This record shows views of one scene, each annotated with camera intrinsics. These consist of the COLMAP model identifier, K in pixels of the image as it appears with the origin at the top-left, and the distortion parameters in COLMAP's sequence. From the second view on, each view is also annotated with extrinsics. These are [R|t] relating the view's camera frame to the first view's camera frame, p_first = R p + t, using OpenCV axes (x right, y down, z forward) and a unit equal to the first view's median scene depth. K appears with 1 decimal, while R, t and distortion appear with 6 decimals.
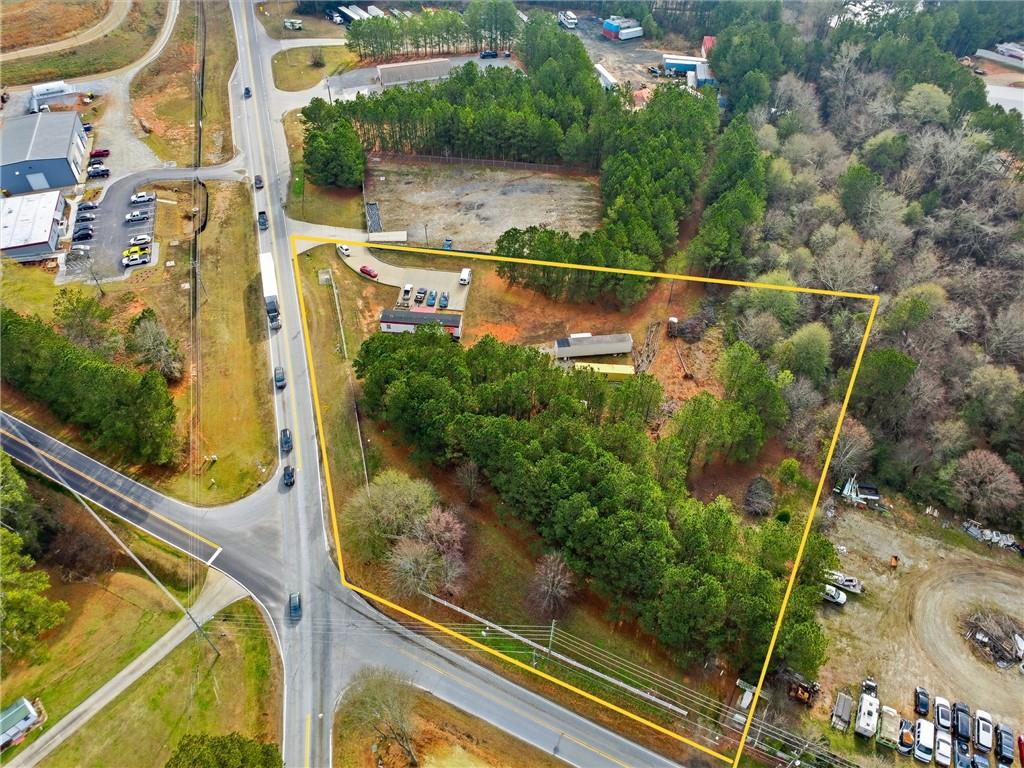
lens RADIAL K [[735.1, 0, 512.4], [0, 735.1, 386.2], [0, 0, 1]] dist [-0.038058, 0.013738]
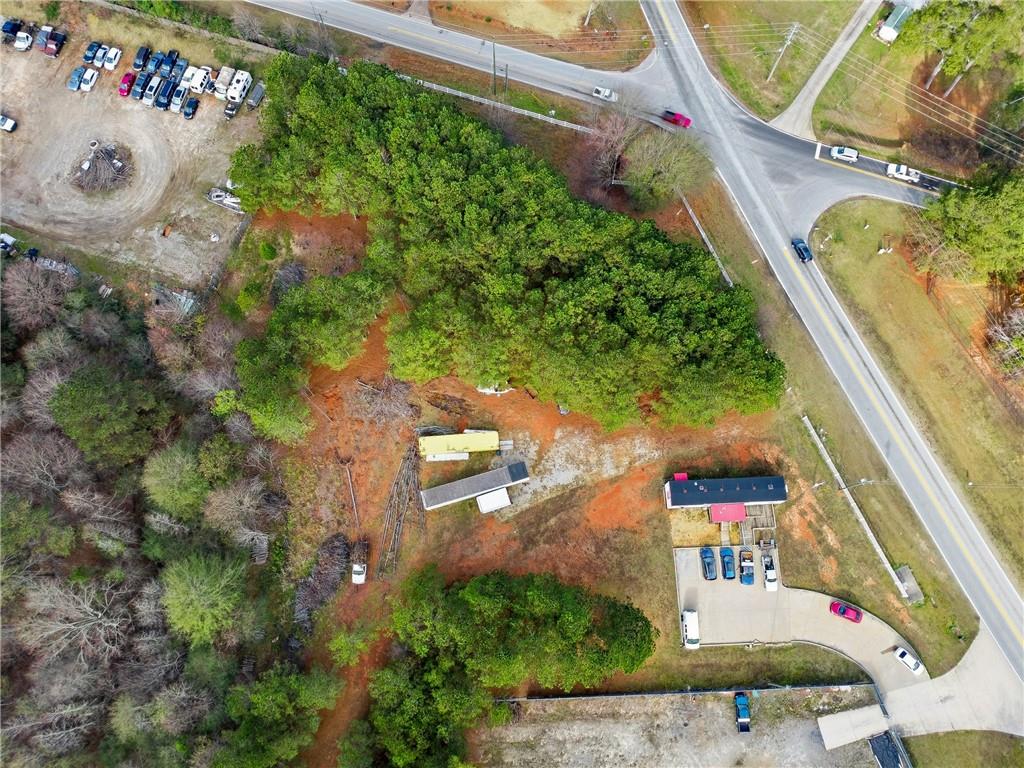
lens RADIAL K [[735.1, 0, 510.1], [0, 735.1, 384.9], [0, 0, 1]] dist [-0.038058, 0.013738]
pose [[-0.990994, 0.126670, -0.043431, 0.093372], [-0.101293, -0.496960, 0.861841, -0.606590], [0.087586, 0.858478, 0.505315, 0.546311]]
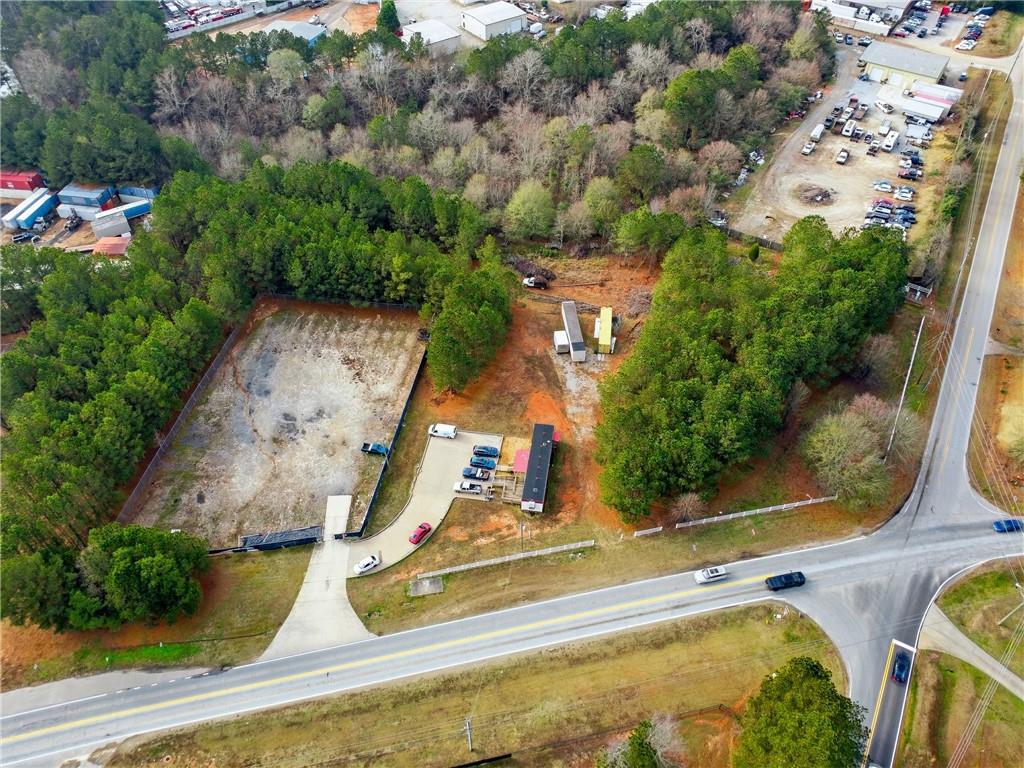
lens RADIAL K [[735.1, 0, 508.3], [0, 735.1, 383.1], [0, 0, 1]] dist [-0.038058, 0.013738]
pose [[0.065008, -0.731027, 0.679245, -0.619000], [0.736158, 0.494668, 0.461924, -0.539126], [-0.673680, 0.470003, 0.570309, 0.503939]]
